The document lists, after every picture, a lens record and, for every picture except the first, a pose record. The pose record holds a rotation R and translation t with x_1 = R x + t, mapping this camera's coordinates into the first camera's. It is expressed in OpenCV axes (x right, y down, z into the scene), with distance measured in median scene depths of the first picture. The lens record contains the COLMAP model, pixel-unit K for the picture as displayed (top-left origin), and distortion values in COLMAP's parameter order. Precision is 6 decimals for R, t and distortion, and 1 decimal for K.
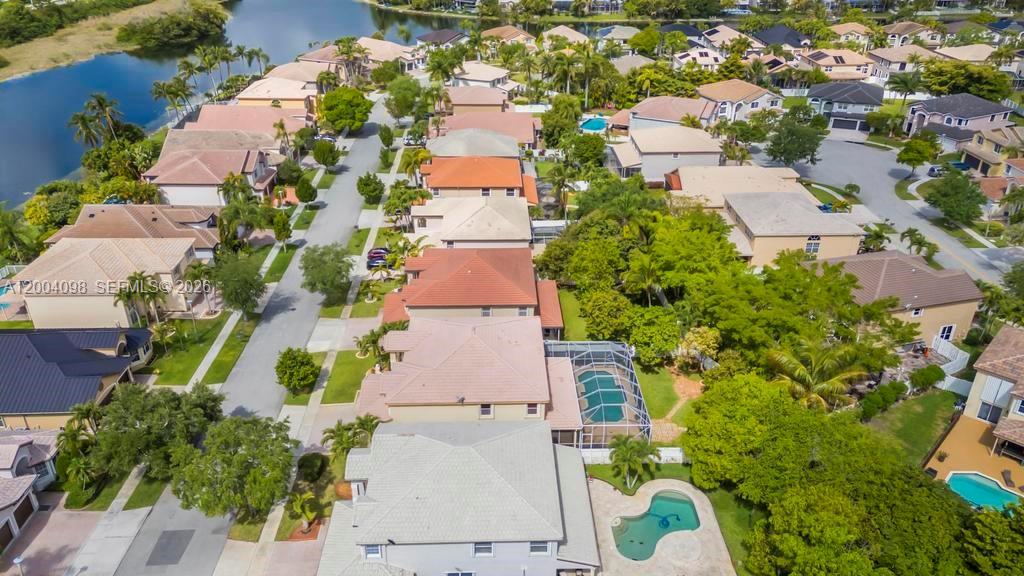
lens RADIAL K [[754.2, 0, 512.0], [0, 754.2, 288.0], [0, 0, 1]] dist [0.072321, -0.003765]
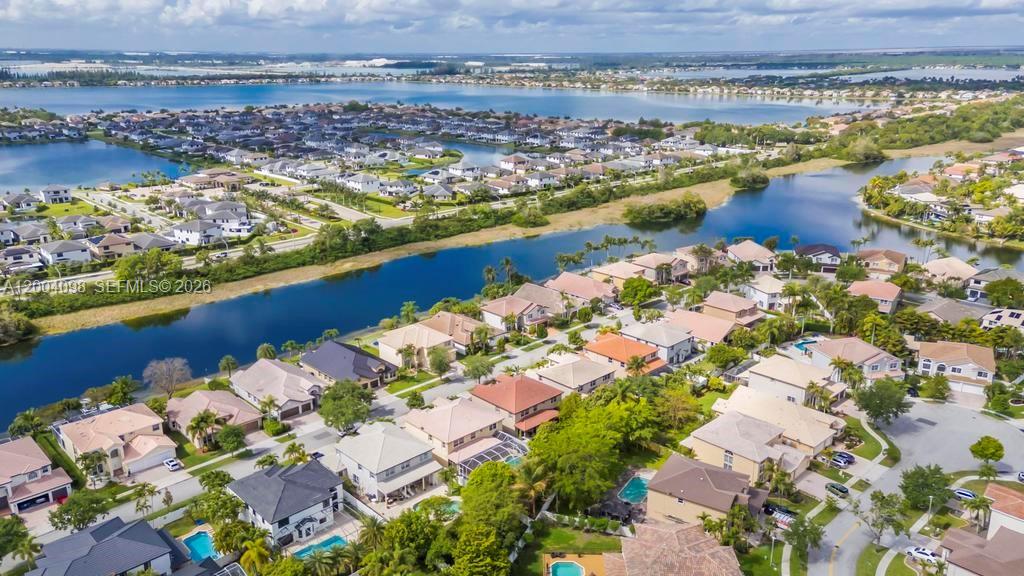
lens RADIAL K [[754.2, 0, 512.0], [0, 754.2, 288.0], [0, 0, 1]] dist [0.072321, -0.003765]
pose [[0.672380, 0.211323, -0.709400, 0.852232], [-0.334249, 0.941787, -0.036256, -0.132977], [0.660442, 0.261494, 0.703873, -0.271666]]
